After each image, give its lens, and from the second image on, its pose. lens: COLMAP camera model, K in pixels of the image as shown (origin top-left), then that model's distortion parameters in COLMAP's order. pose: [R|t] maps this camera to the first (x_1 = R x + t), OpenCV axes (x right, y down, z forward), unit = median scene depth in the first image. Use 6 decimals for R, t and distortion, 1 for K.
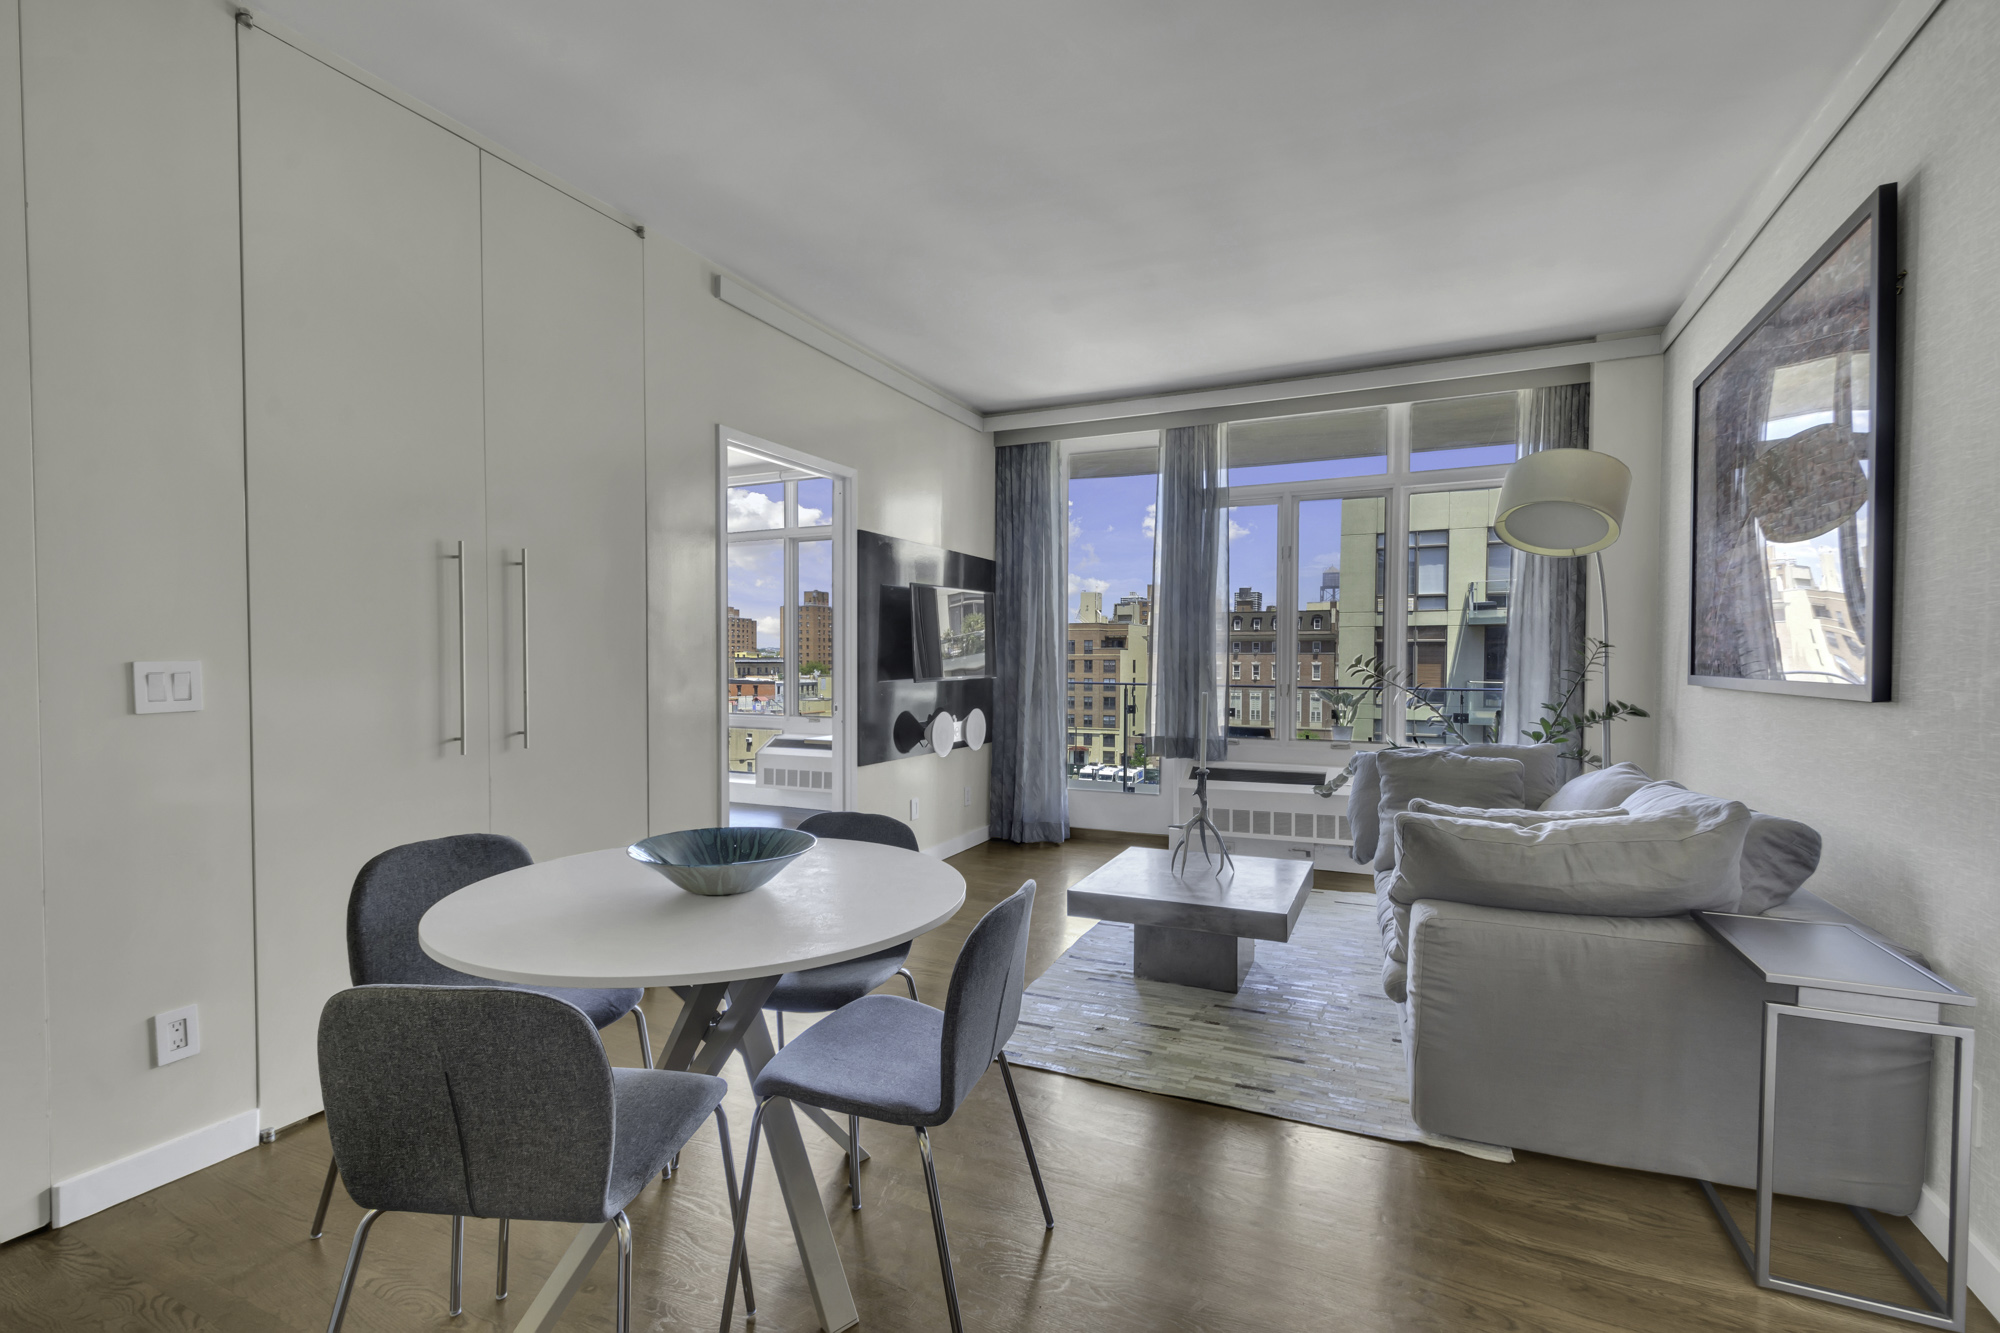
lens RADIAL K [[875.8, 0, 1012.6], [0, 875.8, 683.8], [0, 0, 1]] dist [0.002998, -0.000829]
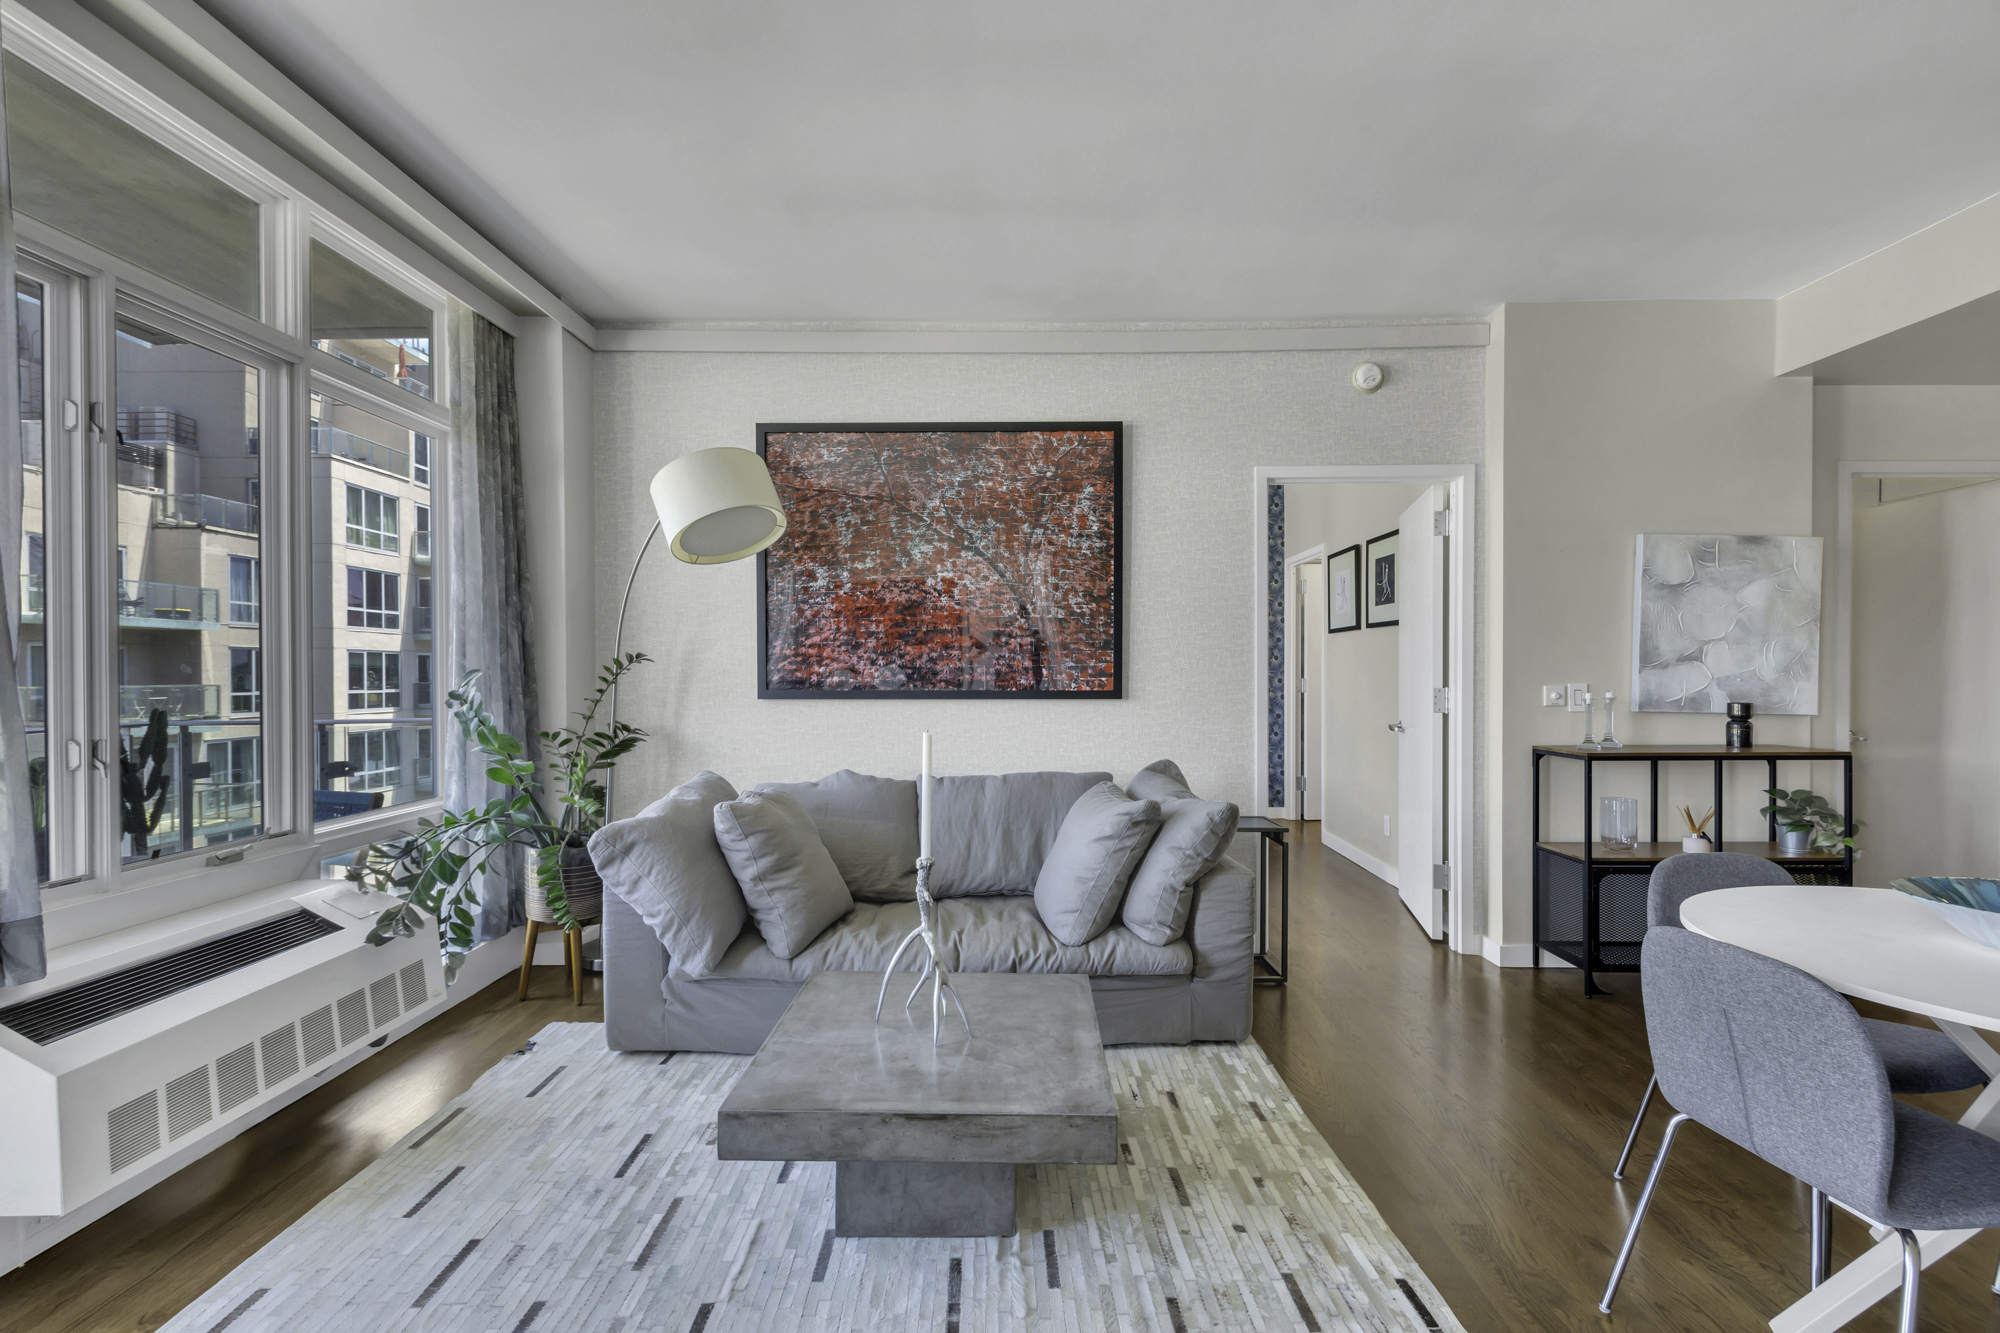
lens RADIAL K [[875.8, 0, 1012.6], [0, 875.8, 683.8], [0, 0, 1]] dist [0.002998, -0.000829]
pose [[-0.409008, -0.012436, 0.912446, -0.496806], [0.026797, 0.999312, 0.025632, -0.051833], [-0.912137, 0.034934, -0.408393, 1.604789]]
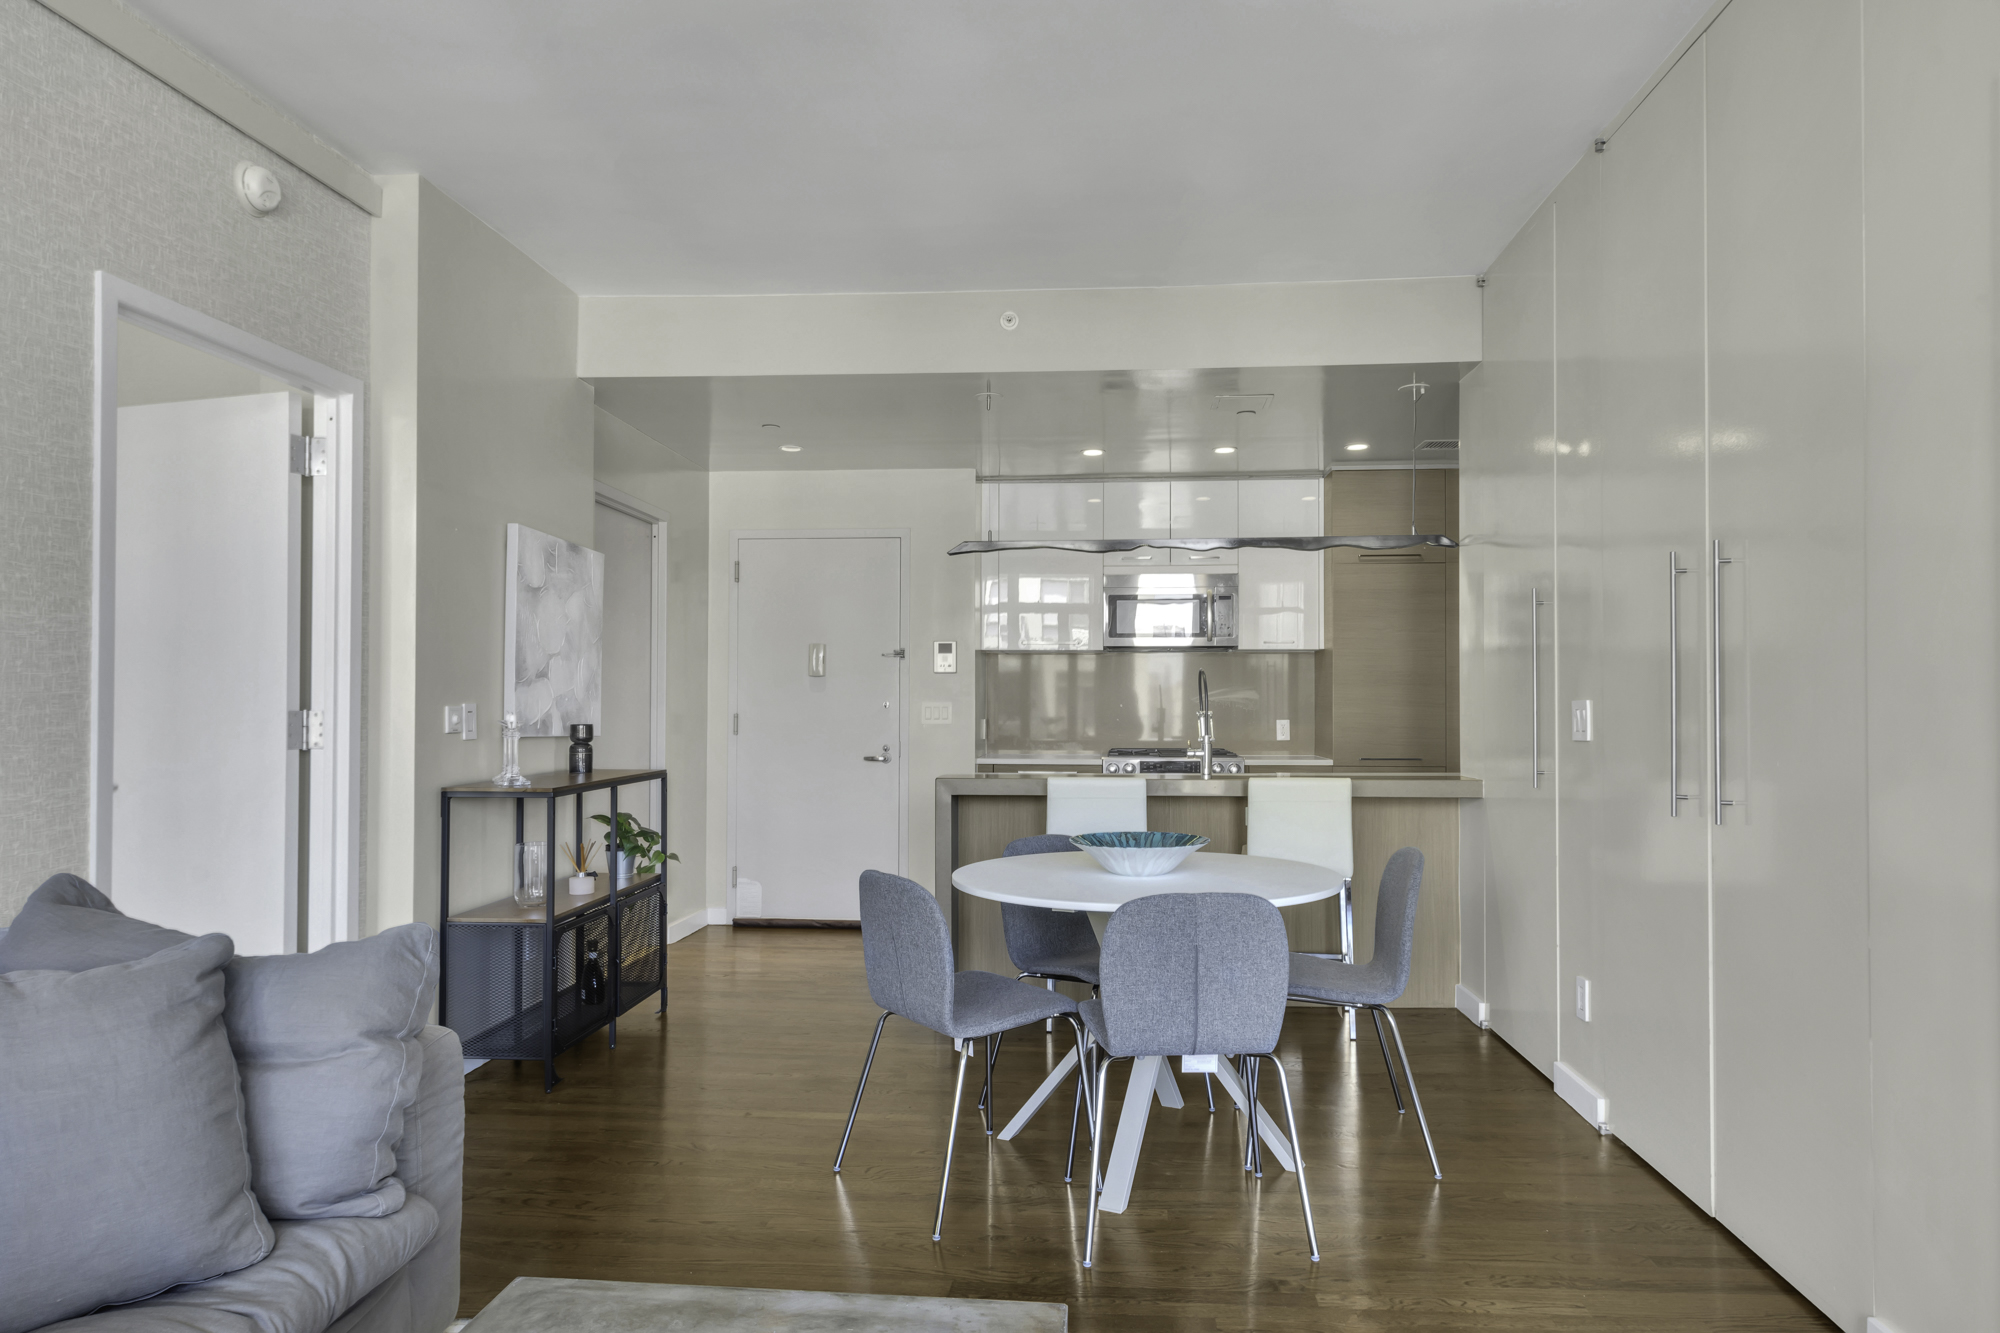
lens RADIAL K [[1205.0, 0, 1045.2], [0, 1205.0, 680.1], [0, 0, 1]] dist [0.001999, -0.000821]
pose [[-0.935921, -0.013871, -0.351937, 0.272791], [-0.017210, 0.999832, 0.006361, -0.042811], [0.351790, 0.012011, -0.936002, 1.849063]]
